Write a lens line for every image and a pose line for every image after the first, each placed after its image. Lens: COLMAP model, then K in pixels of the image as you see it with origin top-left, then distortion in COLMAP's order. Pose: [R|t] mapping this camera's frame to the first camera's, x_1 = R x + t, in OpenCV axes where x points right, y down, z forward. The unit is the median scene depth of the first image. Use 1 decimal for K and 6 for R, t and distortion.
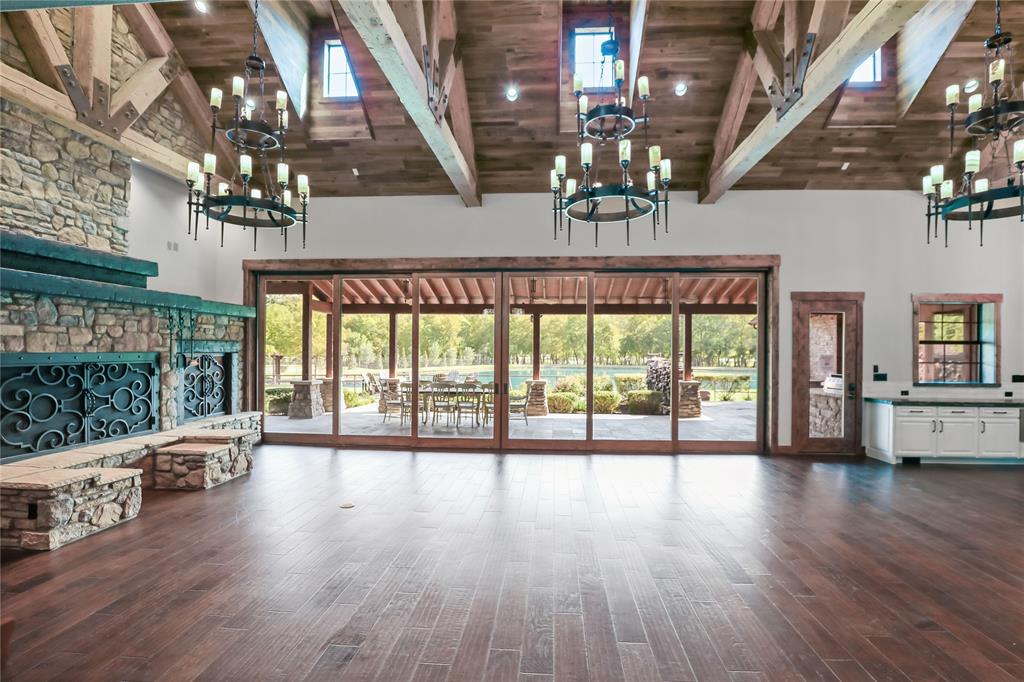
lens RADIAL K [[477.3, 0, 527.2], [0, 477.3, 349.2], [0, 0, 1]] dist [-0.022750, -0.000681]
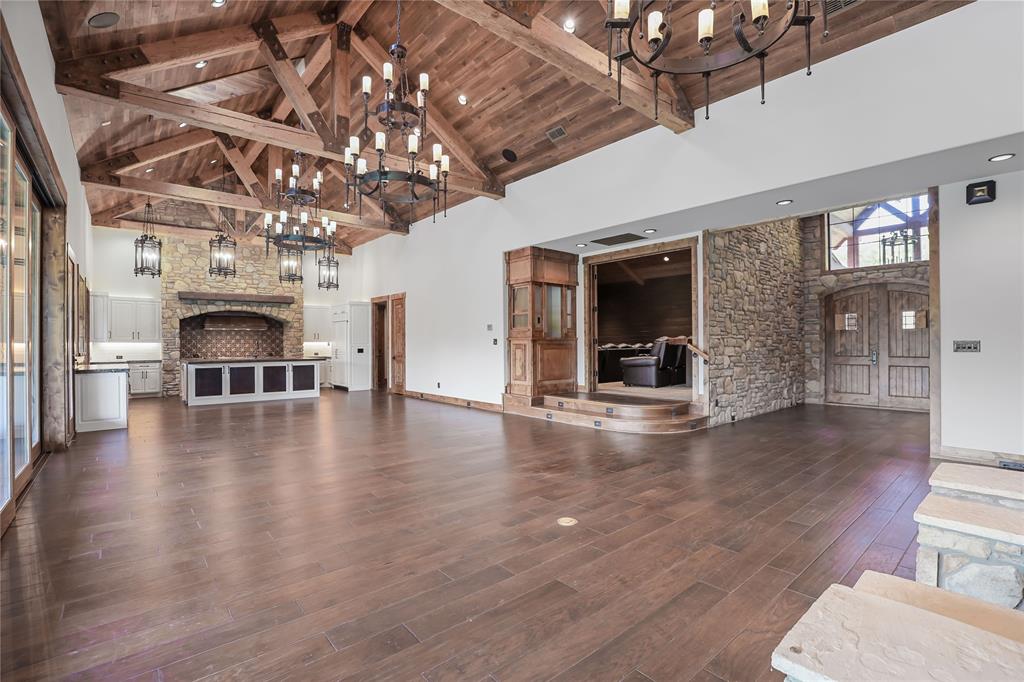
lens RADIAL K [[477.3, 0, 518.8], [0, 477.3, 342.5], [0, 0, 1]] dist [-0.022750, -0.000681]
pose [[-0.706061, 0.000967, 0.708150, -0.544451], [-0.002993, 0.999986, -0.004350, 0.050060], [-0.708144, -0.005191, -0.706048, 1.027723]]
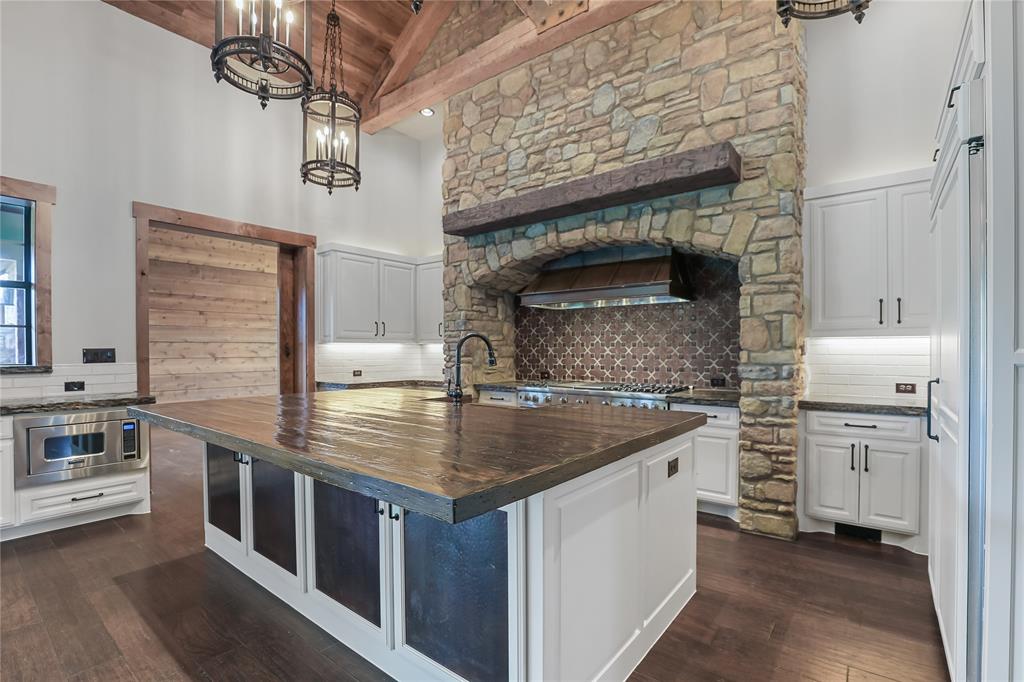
lens RADIAL K [[477.3, 0, 517.5], [0, 477.3, 352.1], [0, 0, 1]] dist [-0.022750, -0.000681]
pose [[0.550349, -0.011229, 0.834859, 0.838497], [0.000007, 0.999910, 0.013445, 0.050363], [-0.834935, -0.007394, 0.550299, 0.307195]]
